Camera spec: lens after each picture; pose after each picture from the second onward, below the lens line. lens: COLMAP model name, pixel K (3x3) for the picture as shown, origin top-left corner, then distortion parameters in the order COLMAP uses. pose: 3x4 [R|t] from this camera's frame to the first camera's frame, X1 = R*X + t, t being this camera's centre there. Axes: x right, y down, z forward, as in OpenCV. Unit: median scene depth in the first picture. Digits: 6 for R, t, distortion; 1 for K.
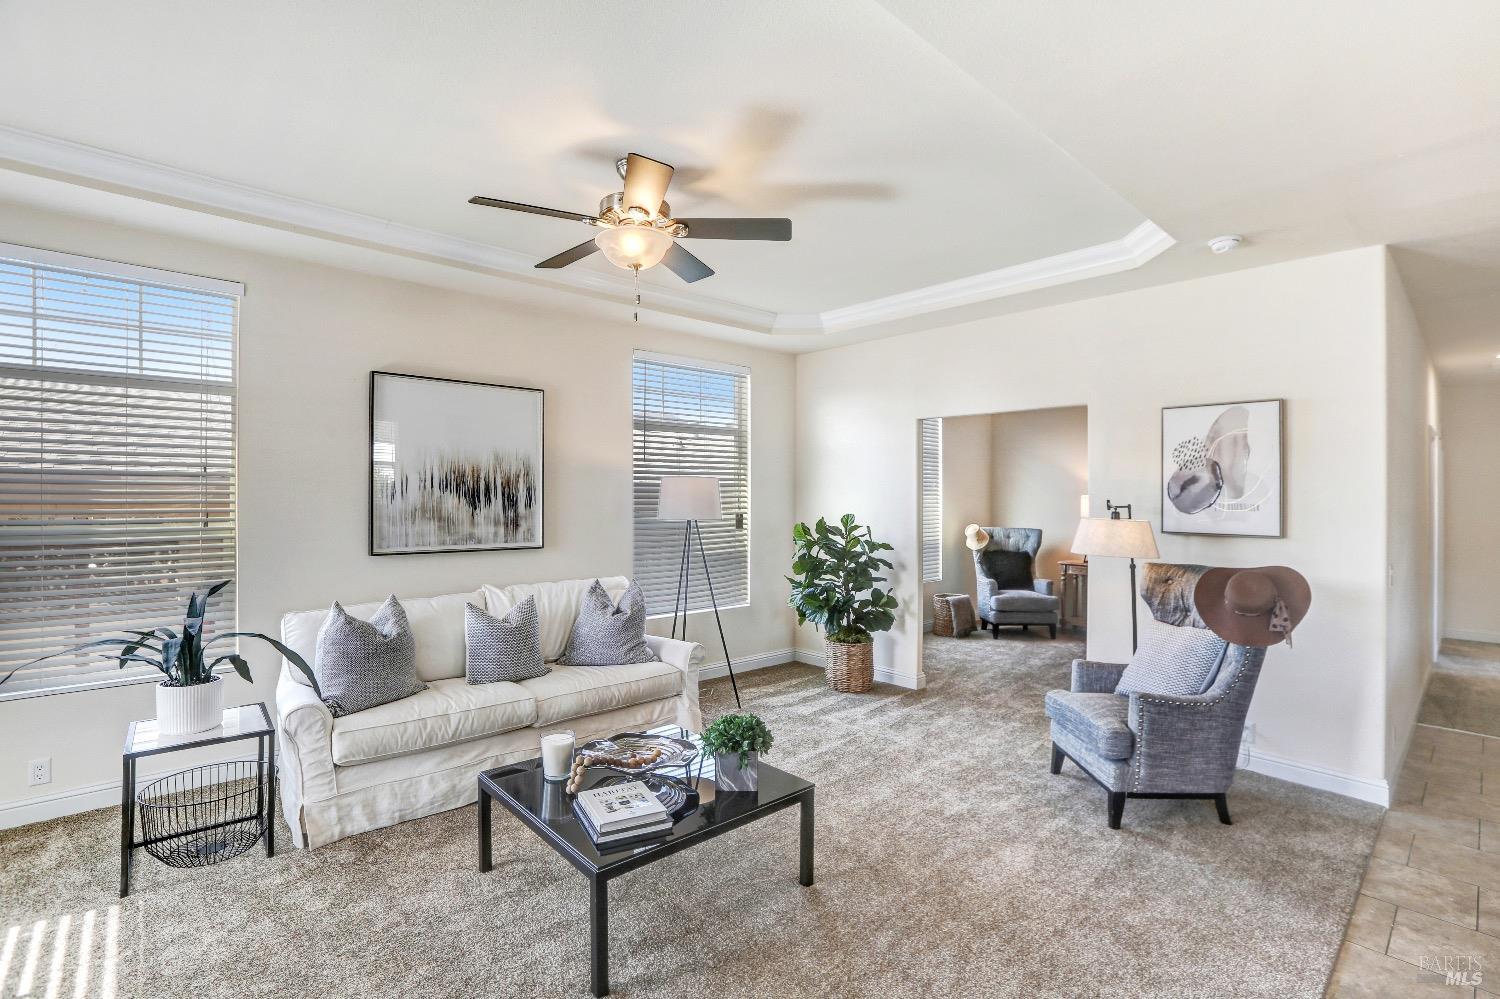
lens RADIAL K [[721.7, 0, 753.0], [0, 721.7, 503.2], [0, 0, 1]] dist [-0.025671, -0.000541]
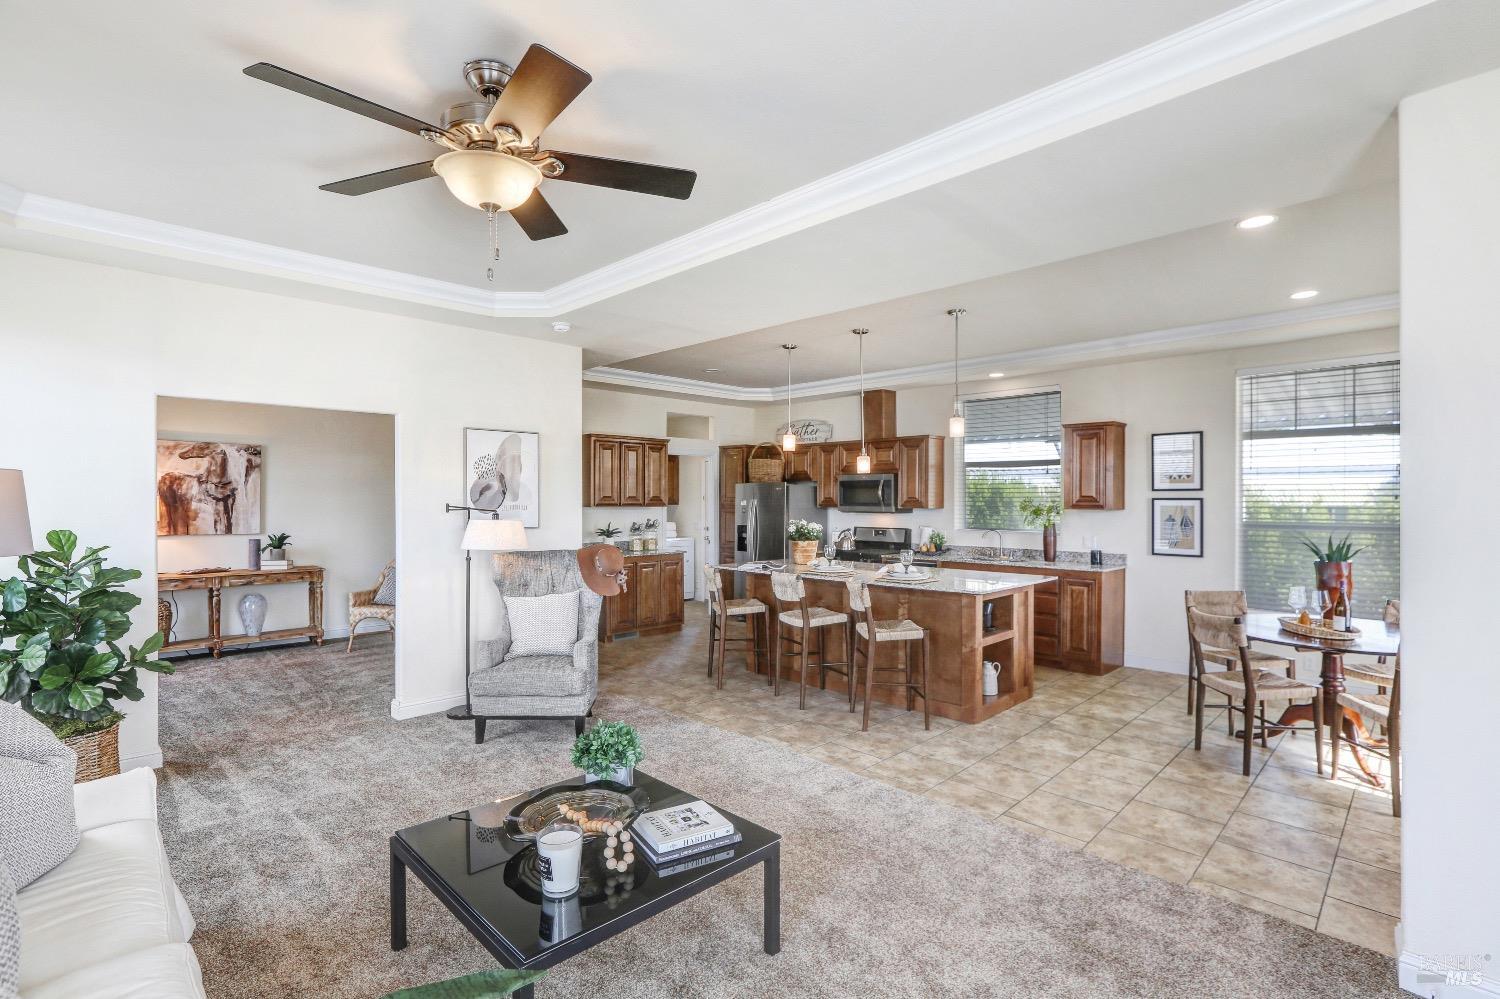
lens RADIAL K [[721.7, 0, 787.1], [0, 721.7, 495.9], [0, 0, 1]] dist [-0.025671, -0.000541]
pose [[-0.096654, -0.005431, 0.995303, -0.755469], [0.003191, 0.999978, 0.005766, -0.023571], [-0.995313, 0.003733, -0.096634, 0.611367]]
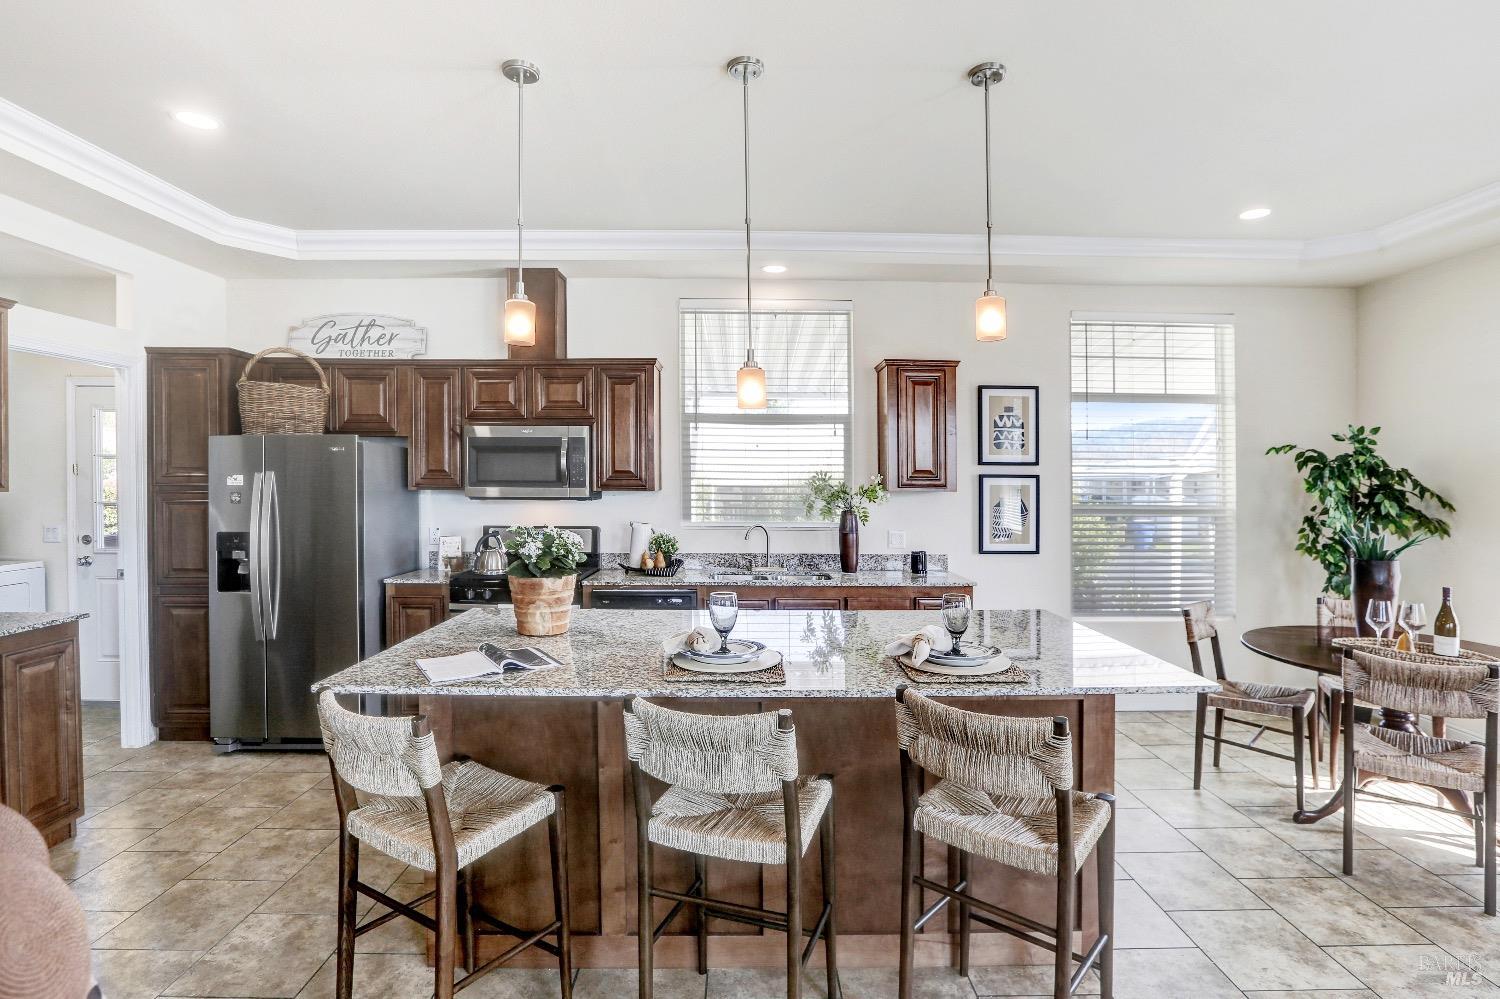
lens RADIAL K [[753.8, 0, 793.9], [0, 753.8, 488.0], [0, 0, 1]] dist [-0.051675, 0.003626]
pose [[-0.745727, -0.020266, 0.665943, 0.306877], [-0.009105, 0.999754, 0.020228, -0.005065], [-0.666189, 0.009021, -0.745728, 0.765085]]
